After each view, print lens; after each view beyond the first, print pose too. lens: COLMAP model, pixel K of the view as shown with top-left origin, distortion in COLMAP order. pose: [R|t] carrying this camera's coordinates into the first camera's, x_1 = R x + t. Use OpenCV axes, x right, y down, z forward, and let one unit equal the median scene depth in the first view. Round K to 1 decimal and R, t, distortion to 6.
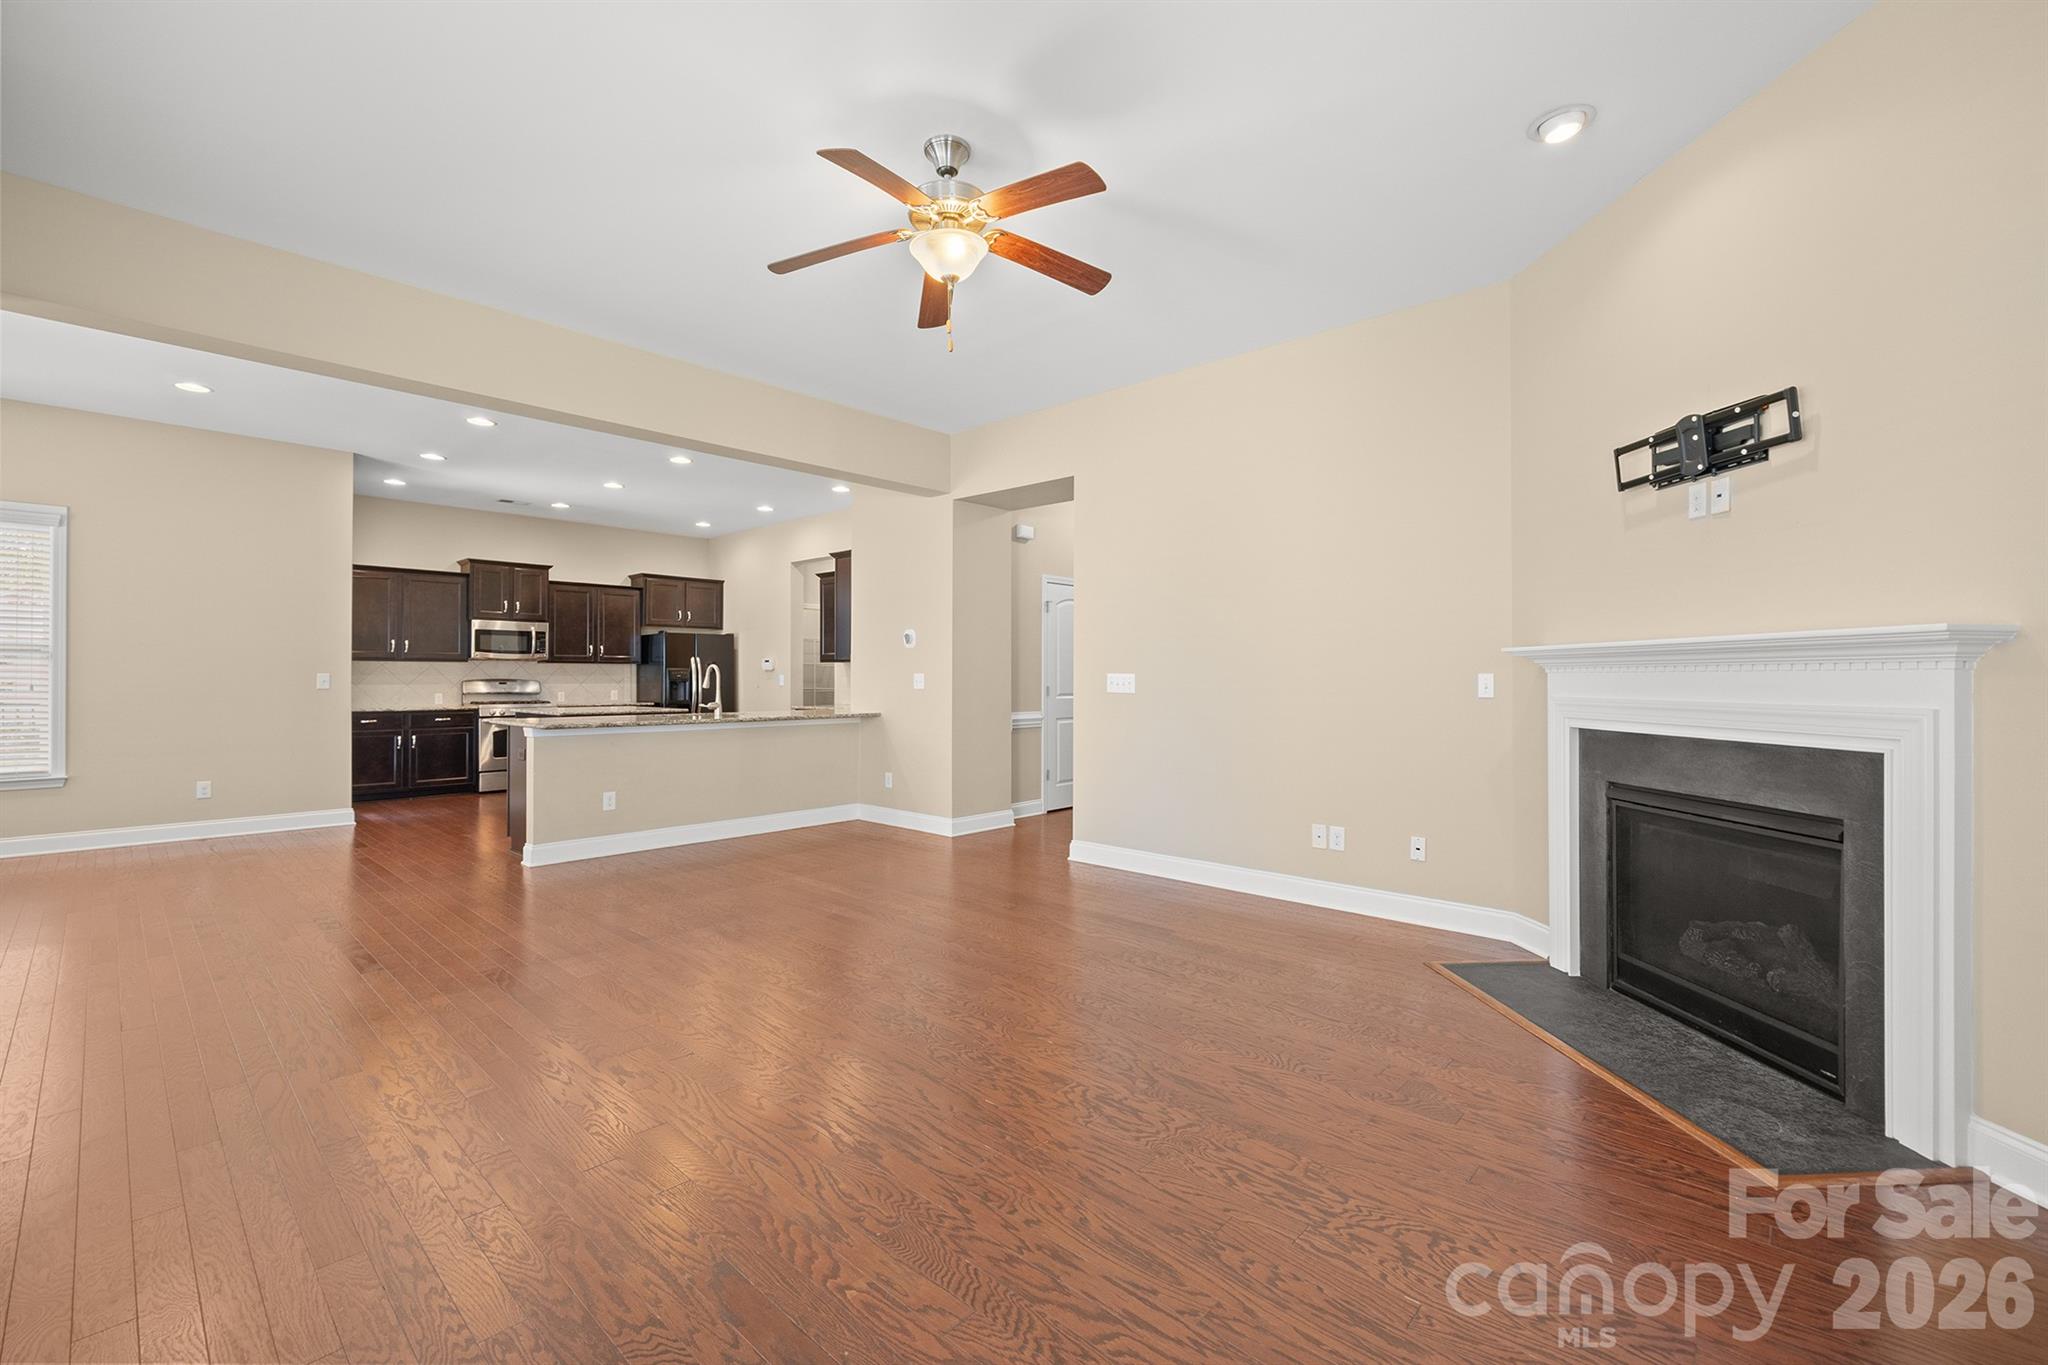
lens RADIAL K [[862.6, 0, 1025.8], [0, 862.6, 672.5], [0, 0, 1]] dist [-0.007765, -0.000525]
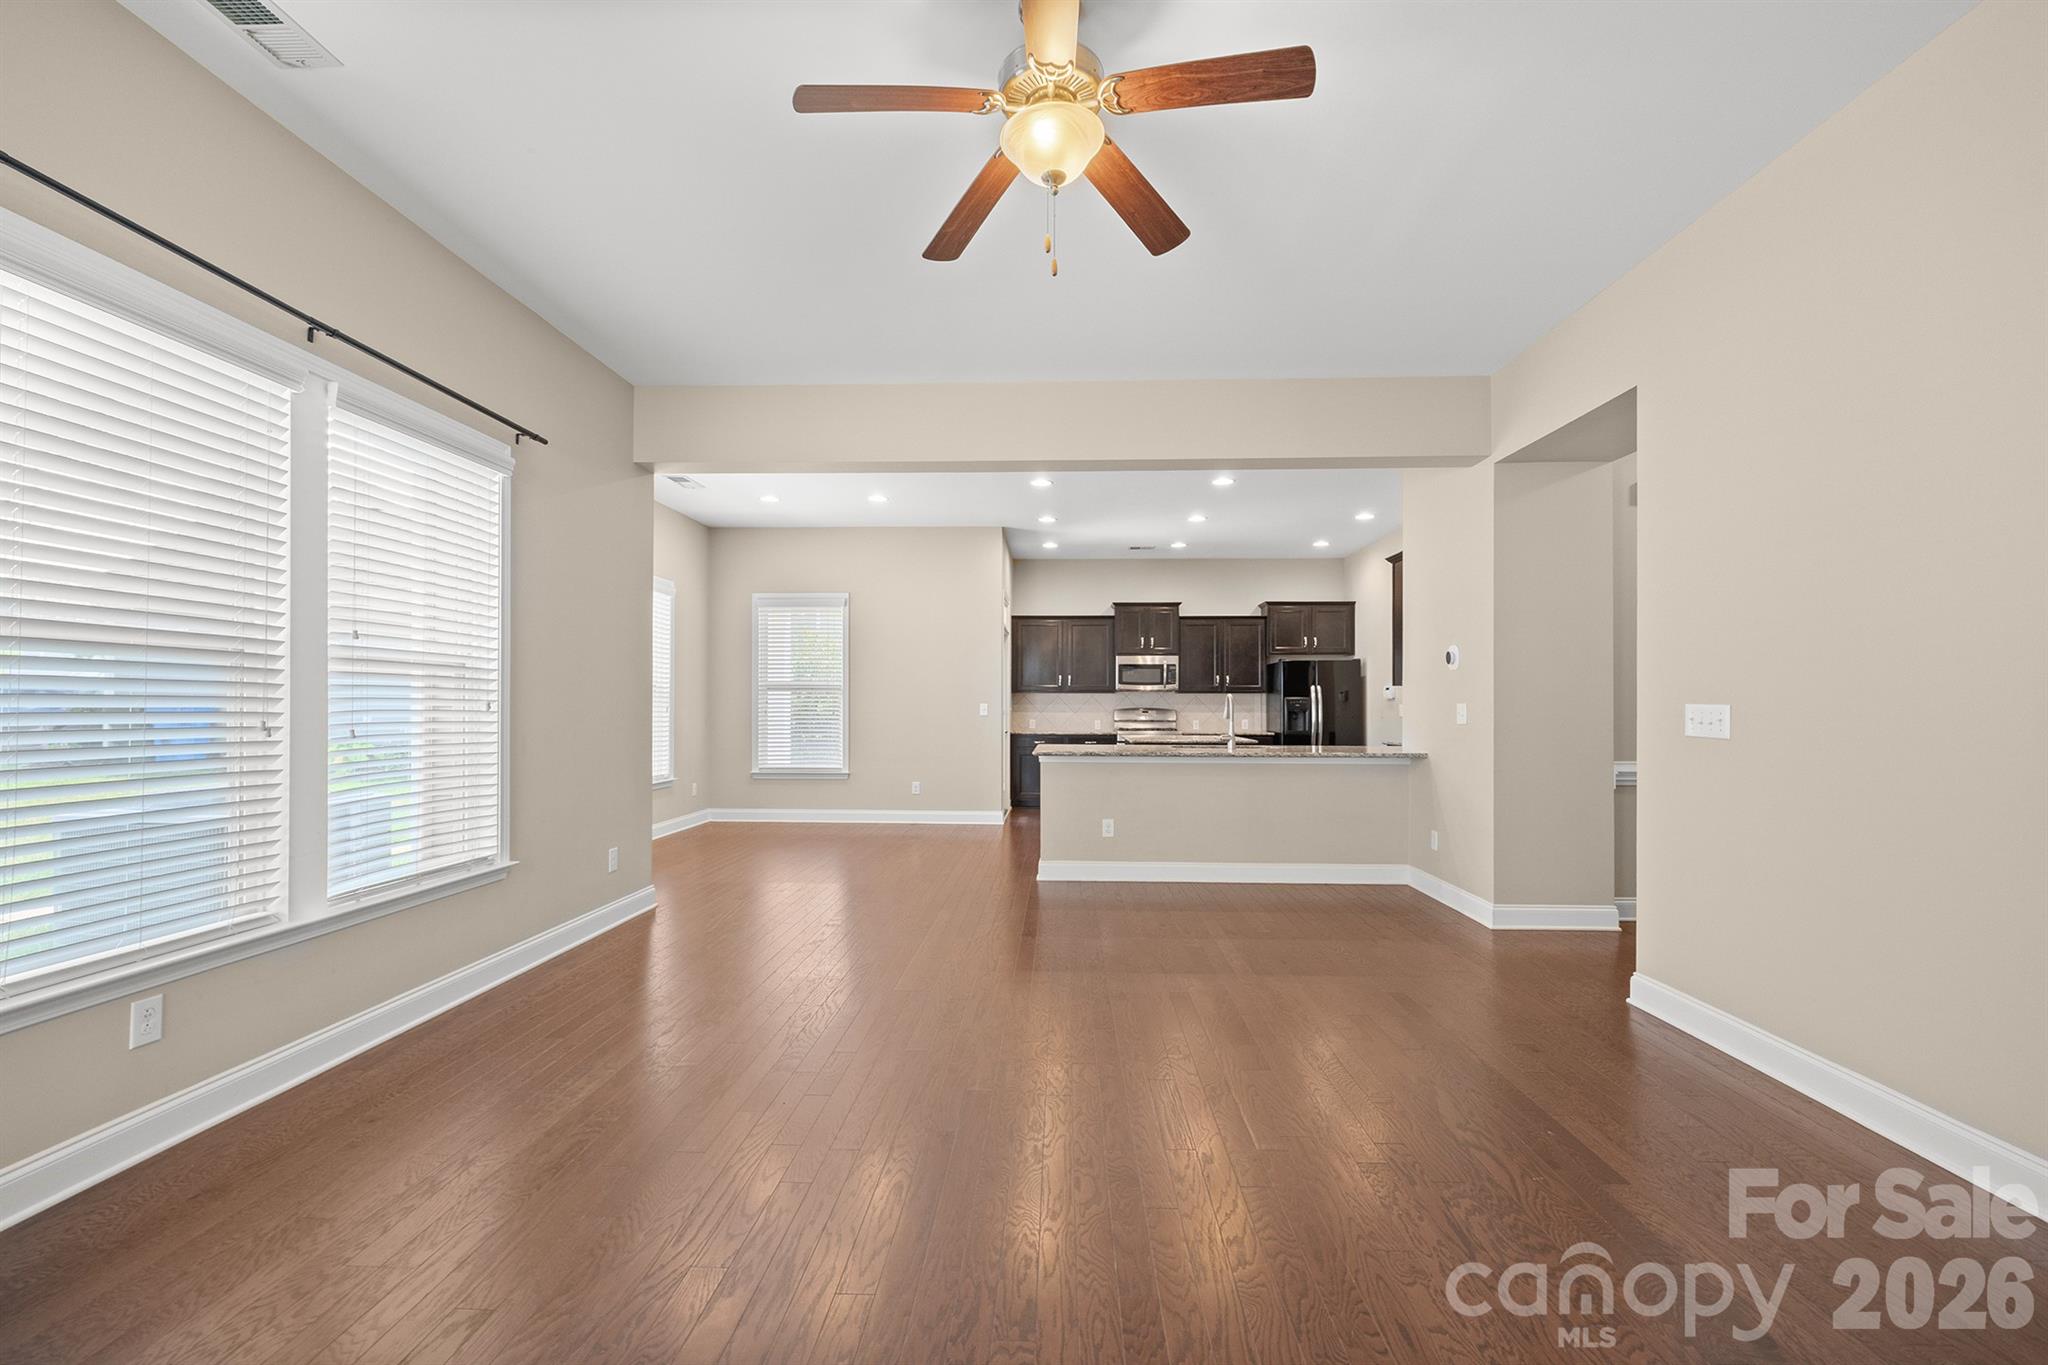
lens RADIAL K [[862.6, 0, 1018.0], [0, 862.6, 699.8], [0, 0, 1]] dist [-0.007765, -0.000525]
pose [[0.641325, -0.003413, -0.767262, 0.191400], [0.002527, 0.999994, -0.002336, -0.001125], [0.767265, -0.000440, 0.641330, 0.205806]]
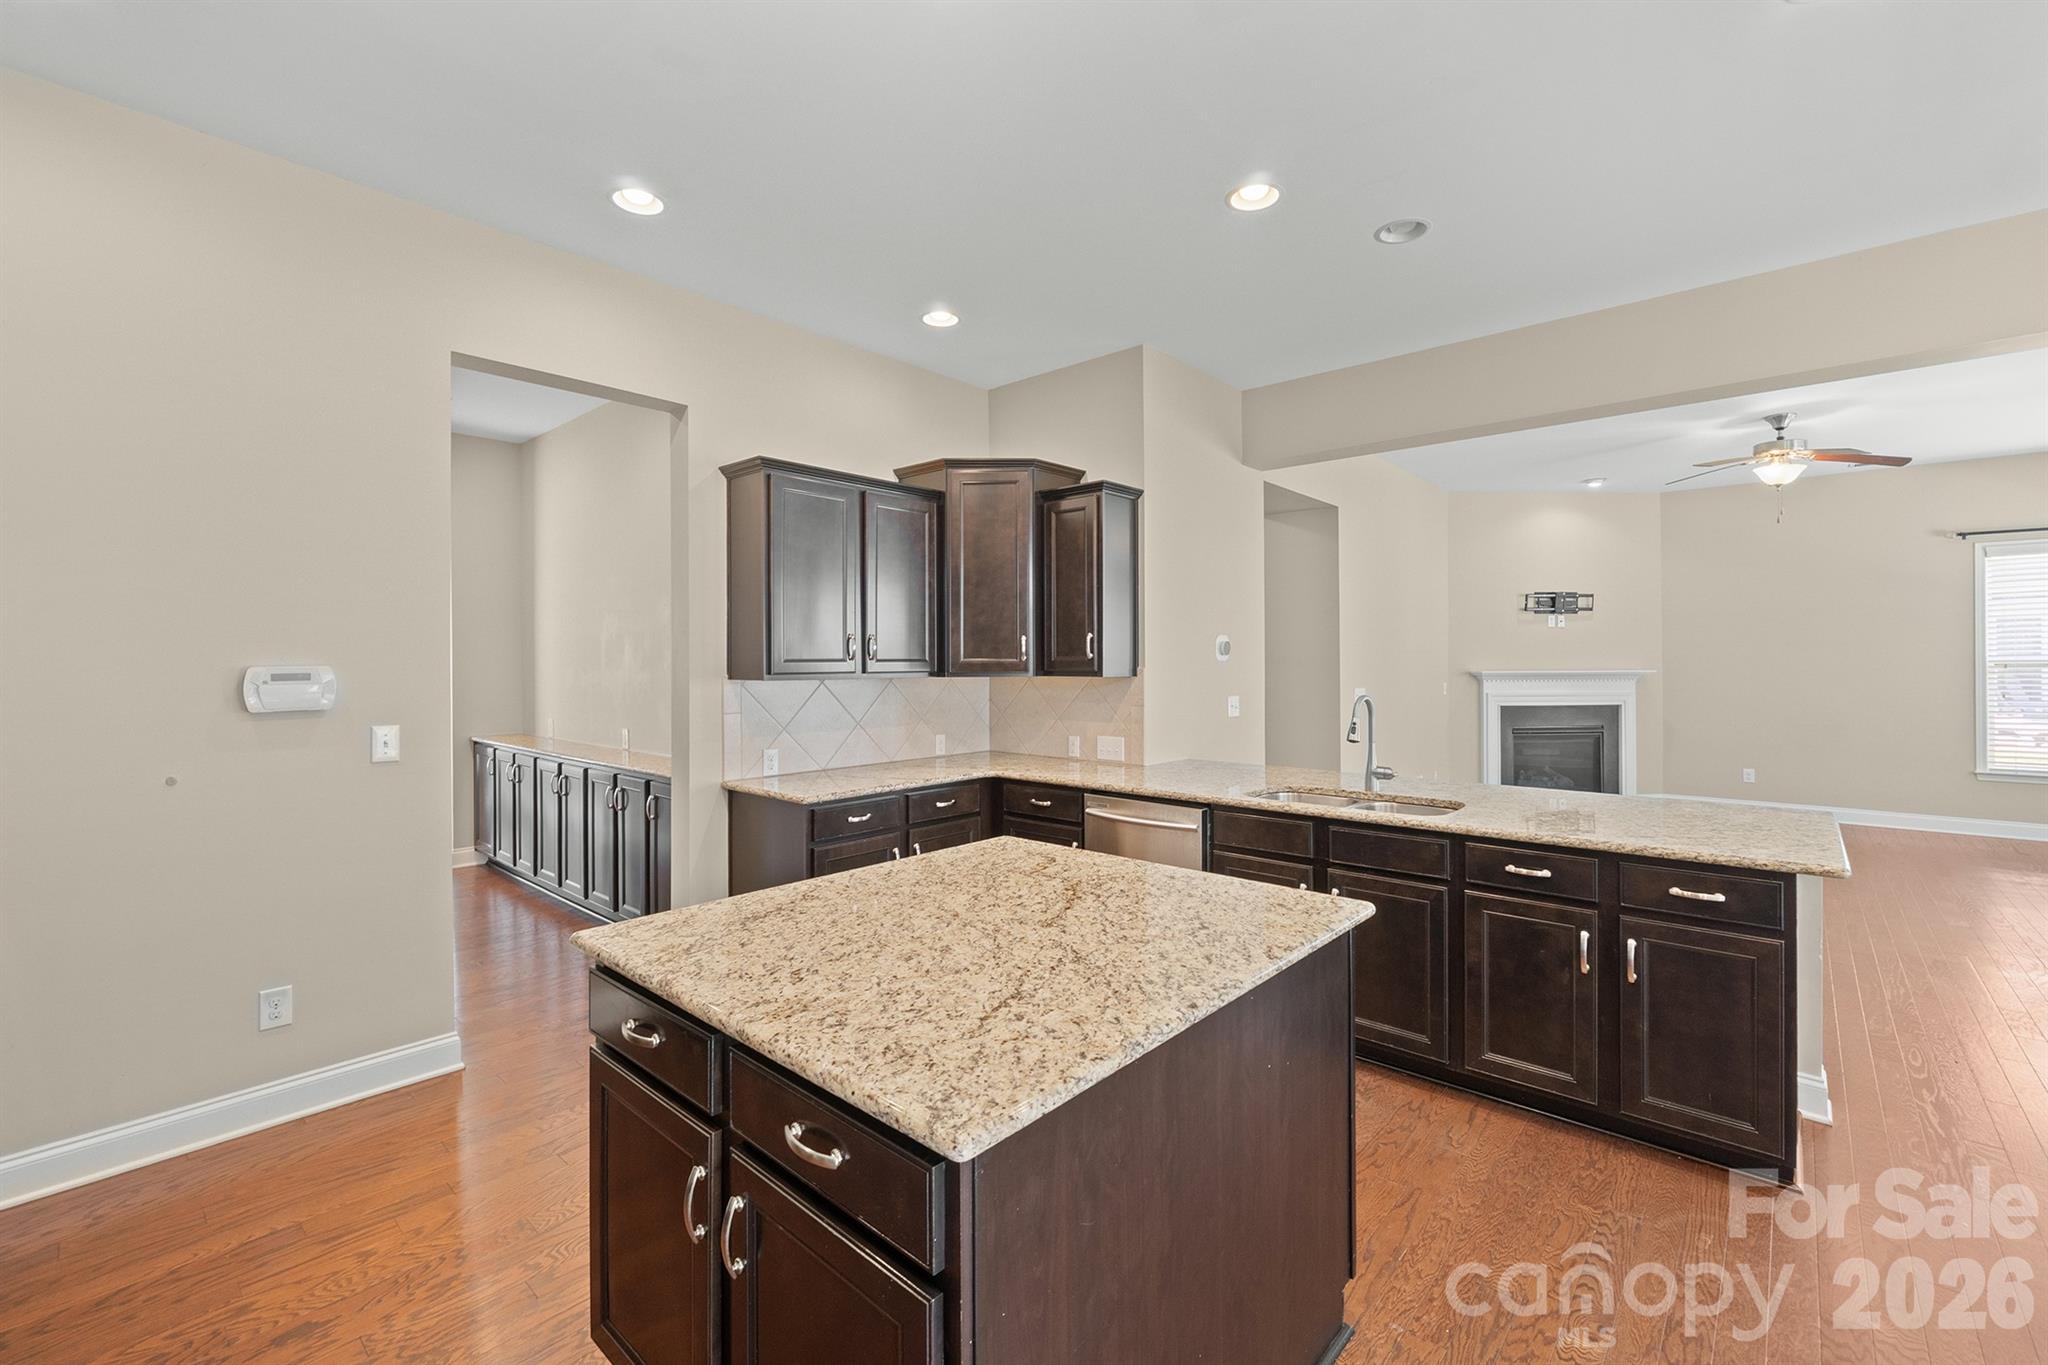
lens RADIAL K [[862.6, 0, 1023.6], [0, 862.6, 659.6], [0, 0, 1]] dist [-0.007765, -0.000525]
pose [[-0.017115, 0.000707, 0.999853, -0.808518], [-0.003261, 0.999994, -0.000763, -0.026809], [-0.999848, -0.003274, -0.017112, 1.117749]]
